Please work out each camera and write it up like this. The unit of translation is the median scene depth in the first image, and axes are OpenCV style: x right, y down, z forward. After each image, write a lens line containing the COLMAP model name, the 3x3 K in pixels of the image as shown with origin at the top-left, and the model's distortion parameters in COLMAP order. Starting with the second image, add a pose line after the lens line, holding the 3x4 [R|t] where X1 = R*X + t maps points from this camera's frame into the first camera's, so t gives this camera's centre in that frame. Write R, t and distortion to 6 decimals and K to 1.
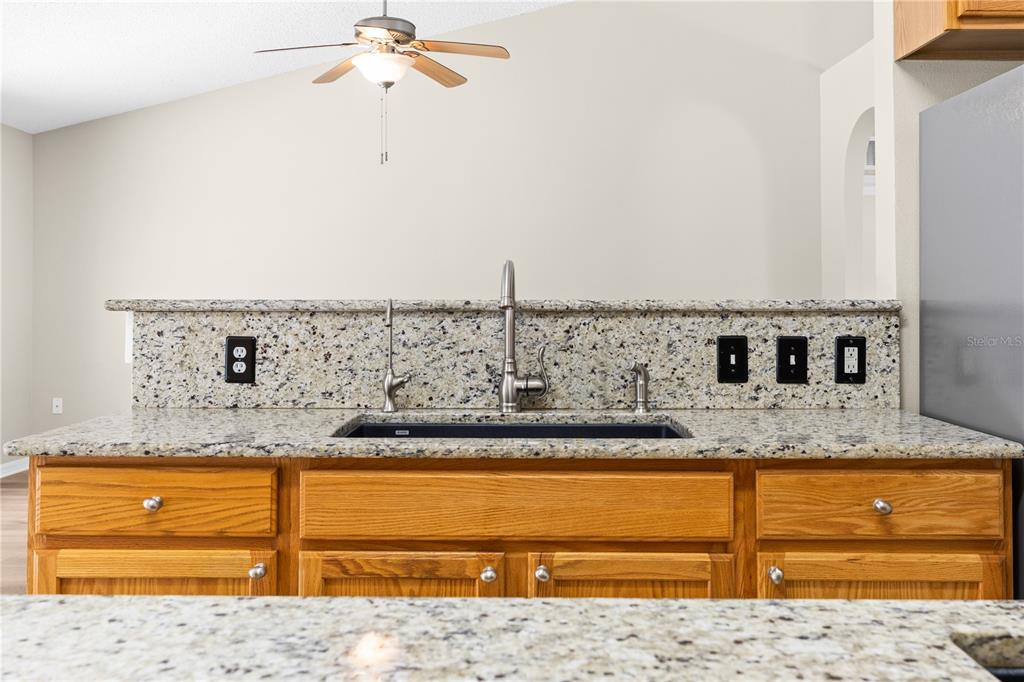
lens RADIAL K [[949.7, 0, 478.0], [0, 949.7, 306.5], [0, 0, 1]] dist [0.002833, 0.004595]
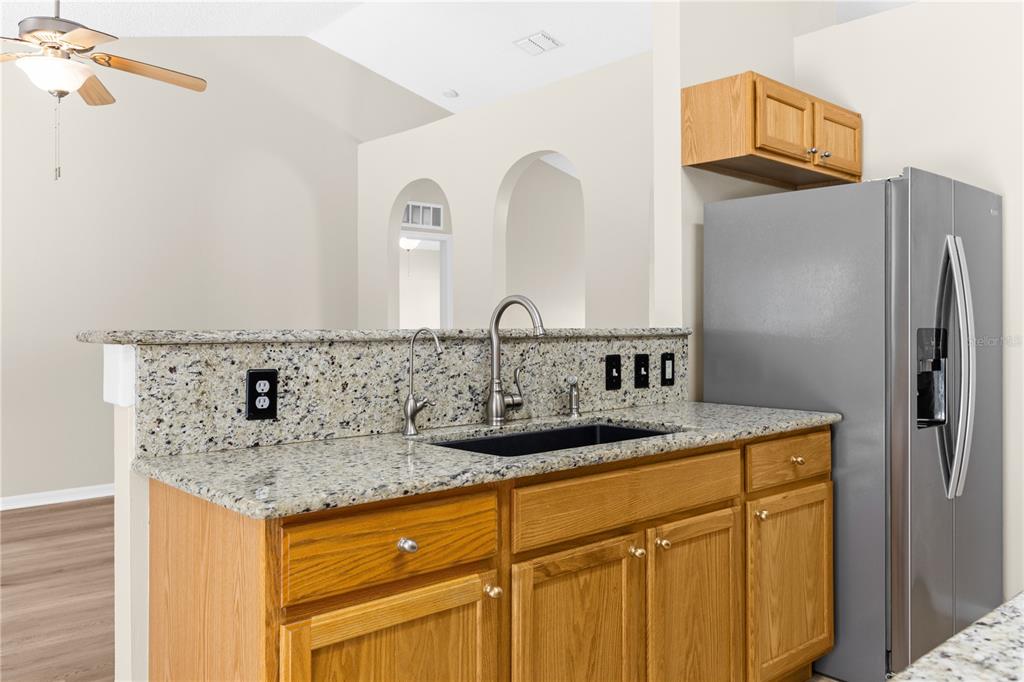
lens RADIAL K [[811.8, 0, 512.0], [0, 811.8, 341.0], [0, 0, 1]] dist [0.002752, 0.003746]
pose [[0.735245, -0.014514, 0.677646, -0.611235], [0.007279, 0.999882, 0.013518, -0.005340], [-0.677763, -0.005006, 0.735264, 0.250342]]
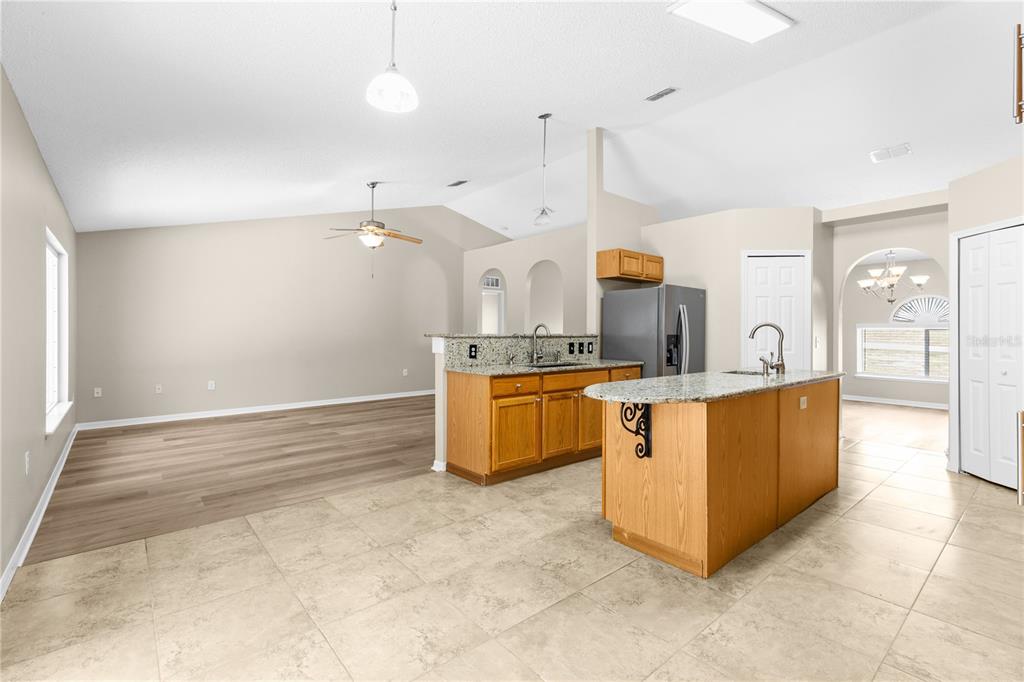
lens RADIAL K [[457.6, 0, 507.1], [0, 457.6, 337.0], [0, 0, 1]] dist [0.002229, 0.000049]
pose [[0.757921, -0.004984, 0.652328, -1.229630], [-0.000821, 0.999963, 0.008594, -0.010118], [-0.652346, -0.007049, 0.757888, -0.319632]]
